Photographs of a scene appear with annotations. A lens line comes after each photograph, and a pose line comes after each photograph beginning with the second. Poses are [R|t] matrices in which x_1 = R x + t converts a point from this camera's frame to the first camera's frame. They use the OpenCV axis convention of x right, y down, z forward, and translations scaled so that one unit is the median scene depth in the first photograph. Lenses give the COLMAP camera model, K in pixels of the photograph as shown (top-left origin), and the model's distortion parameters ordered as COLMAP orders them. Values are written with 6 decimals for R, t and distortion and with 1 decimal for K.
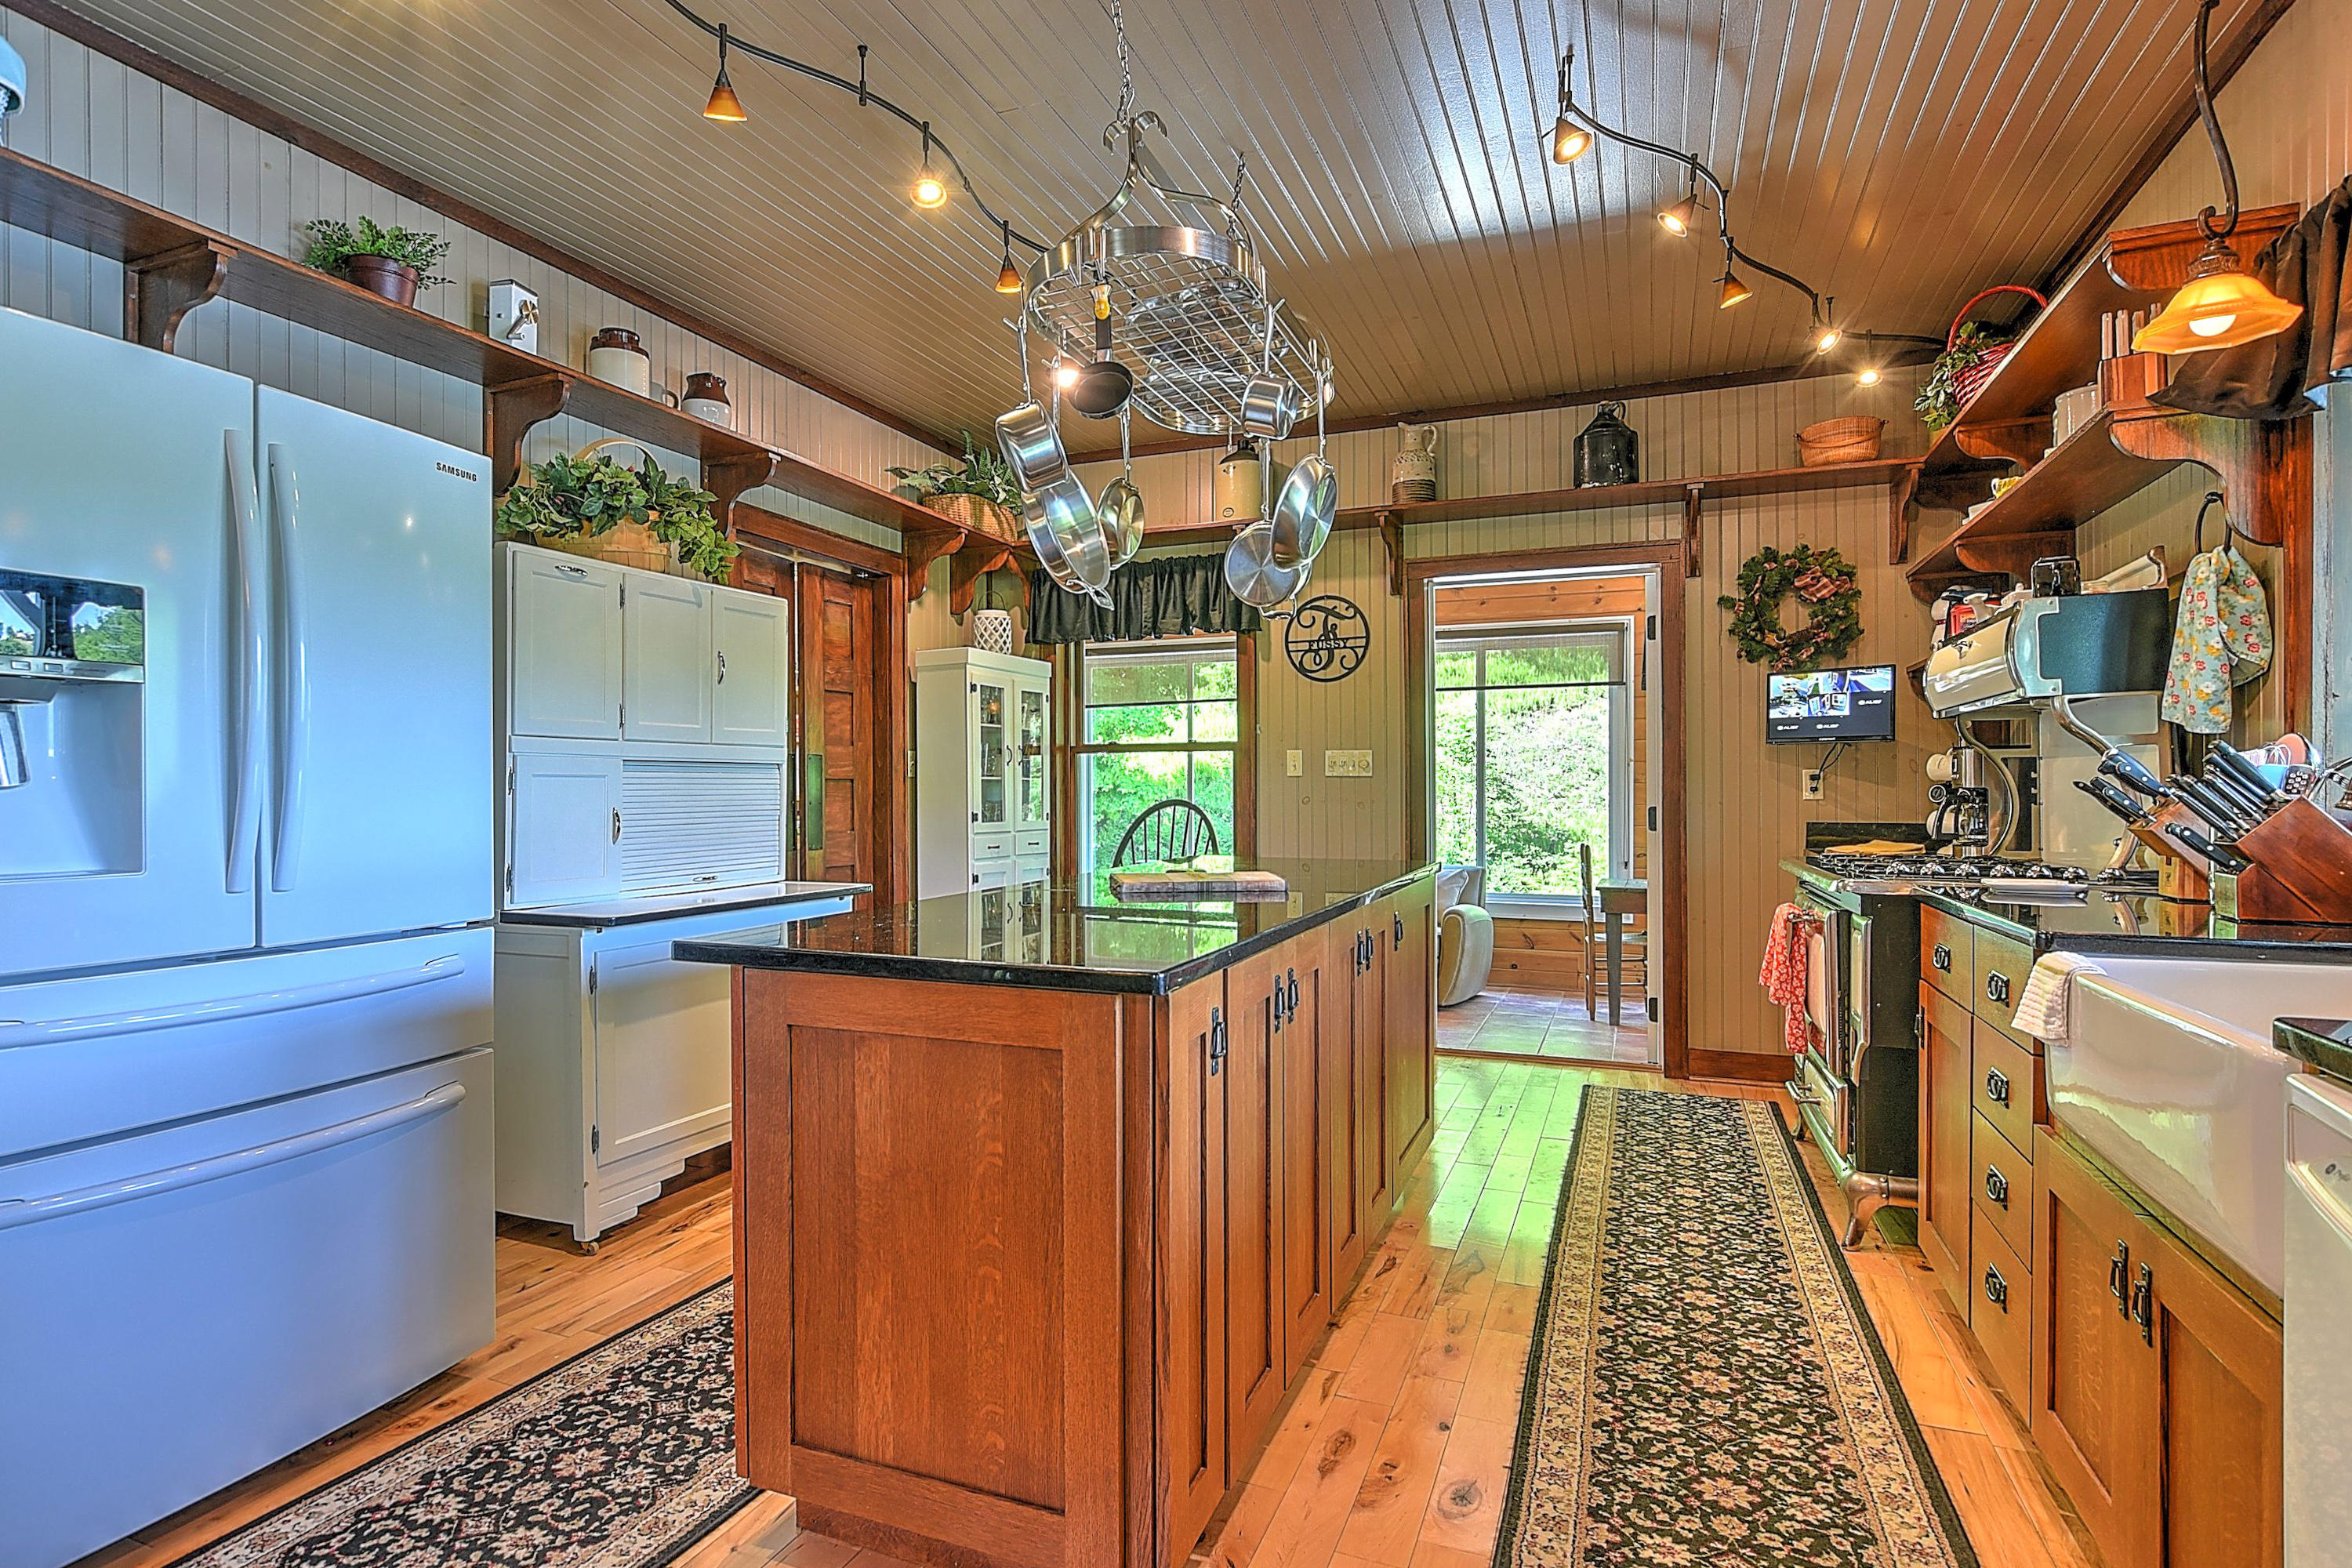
lens RADIAL K [[1208.0, 0, 1170.5], [0, 1208.0, 791.9], [0, 0, 1]] dist [0.000901, 0.000099]
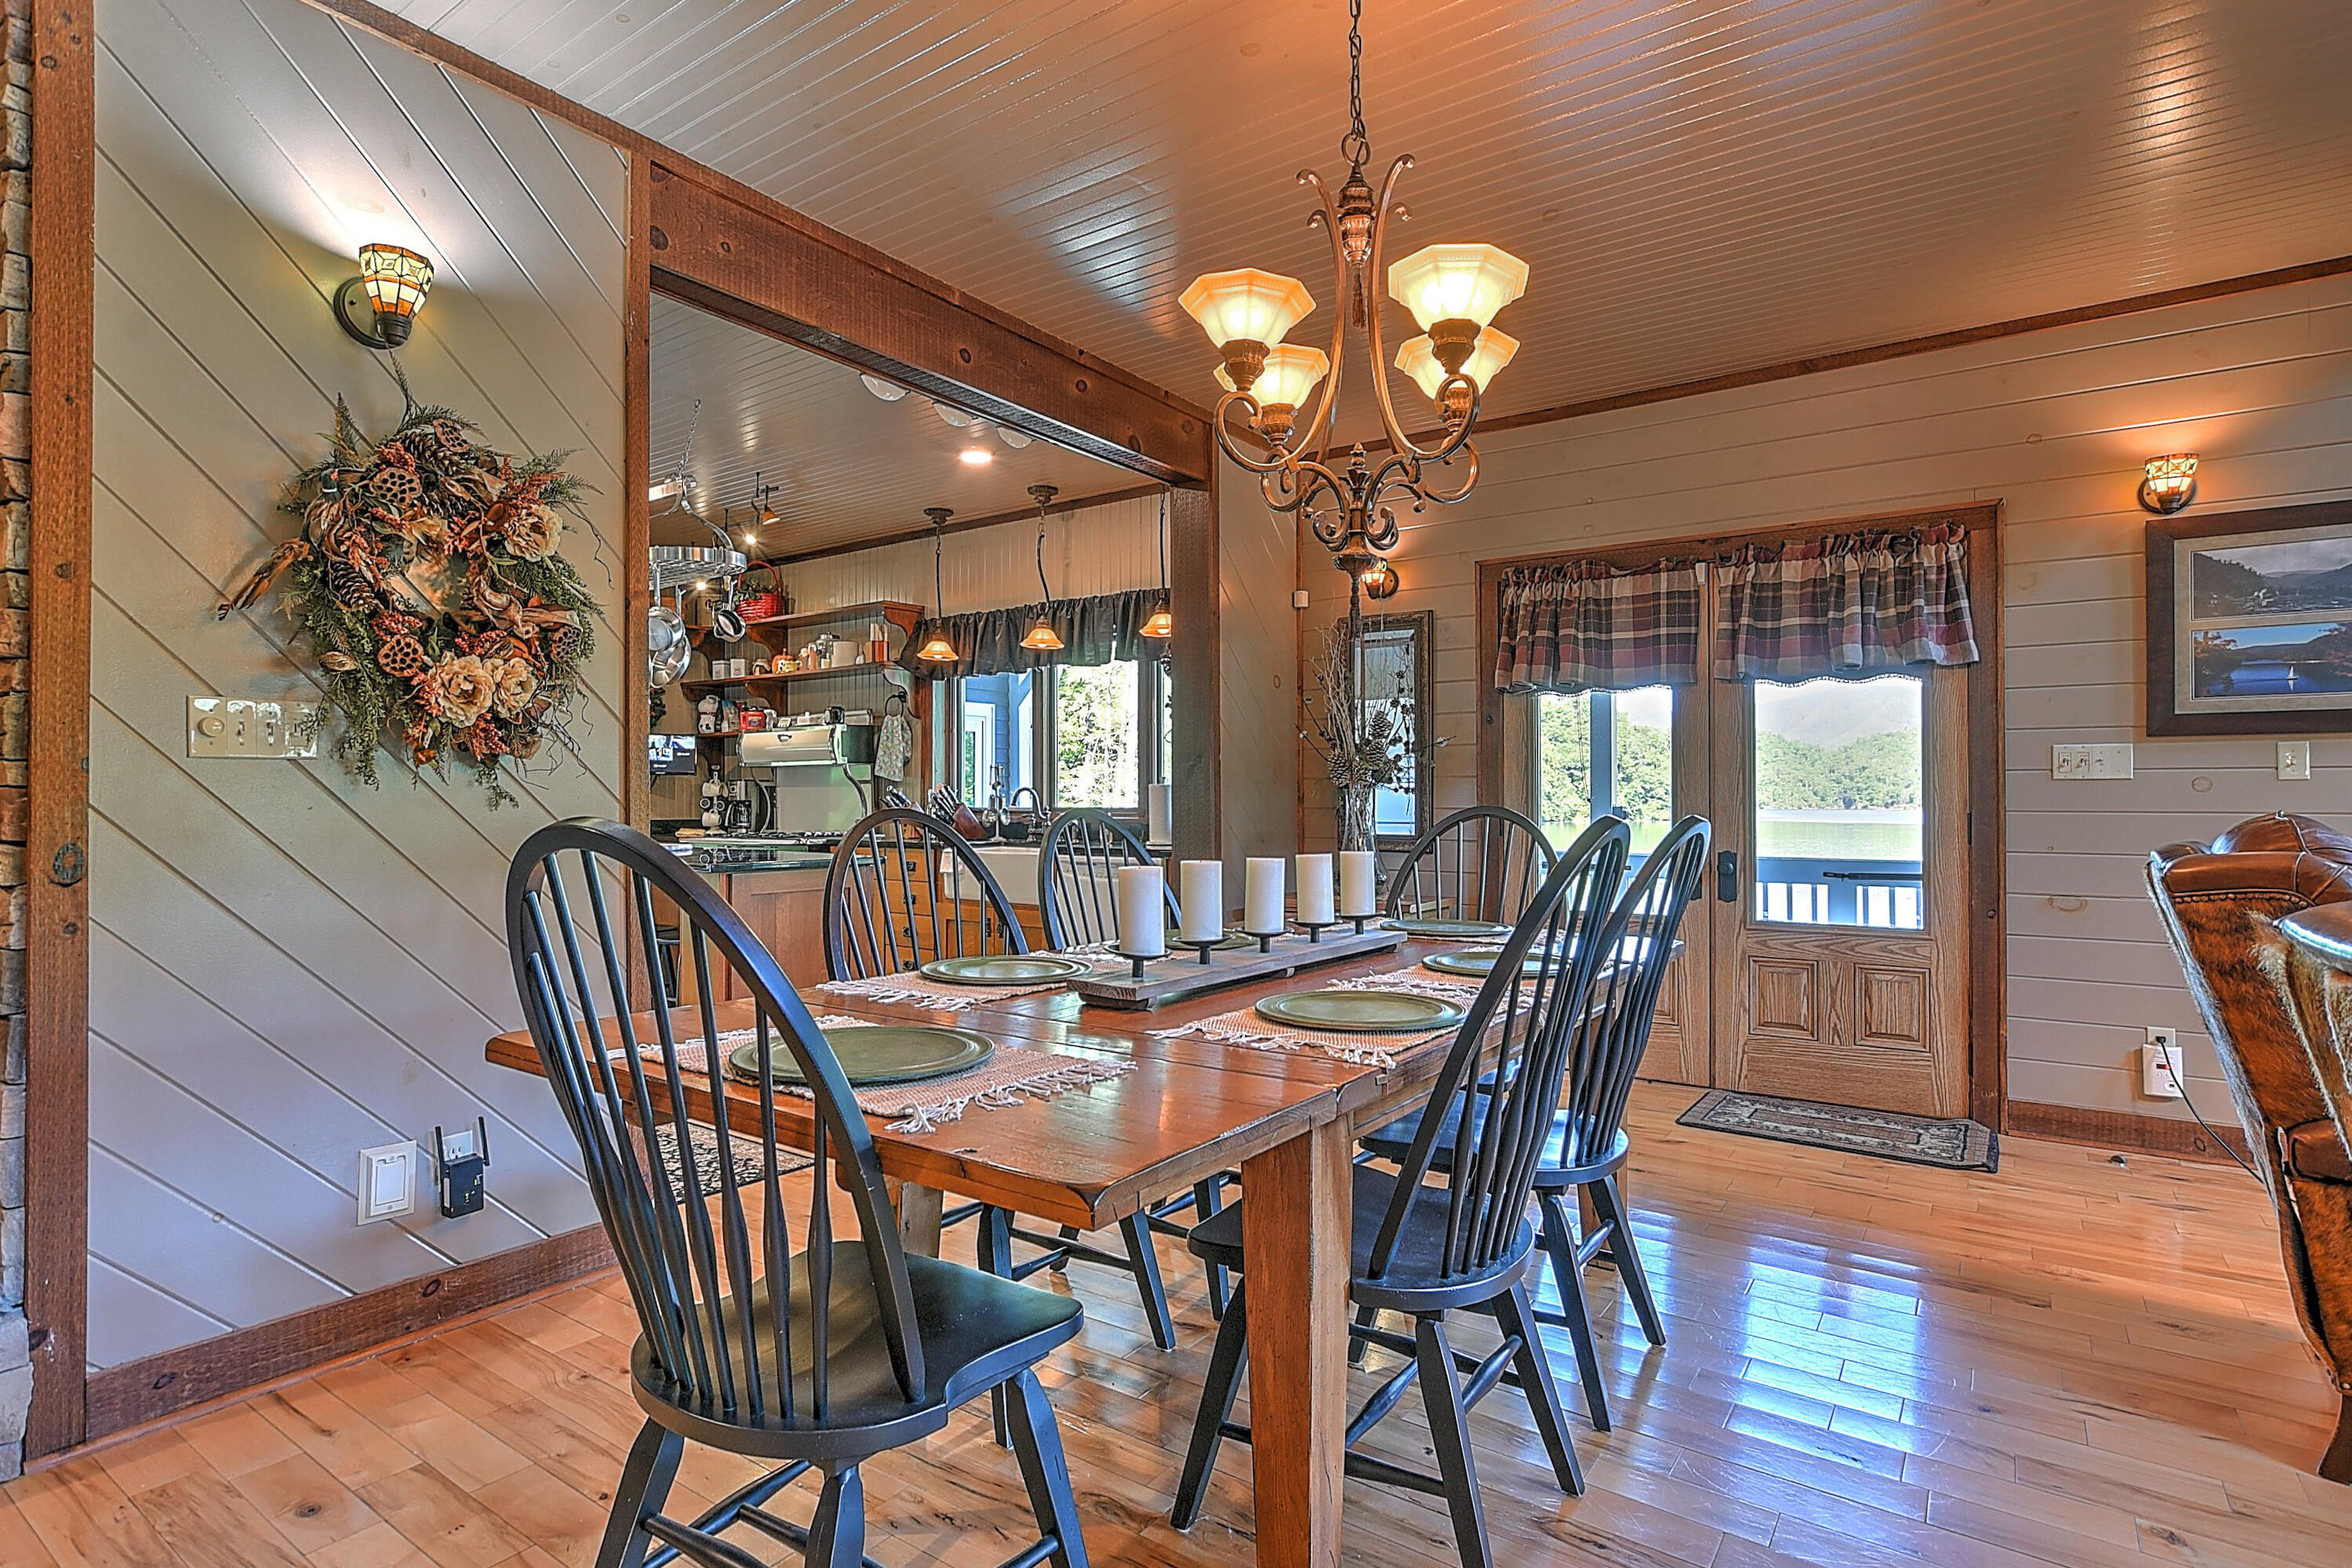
lens RADIAL K [[1208.0, 0, 1174.0], [0, 1208.0, 794.4], [0, 0, 1]] dist [0.000901, 0.000099]
pose [[0.245499, 0.012849, 0.969312, -1.506917], [-0.002646, 0.999917, -0.012585, 0.012029], [-0.969393, 0.000525, 0.245512, -0.261143]]
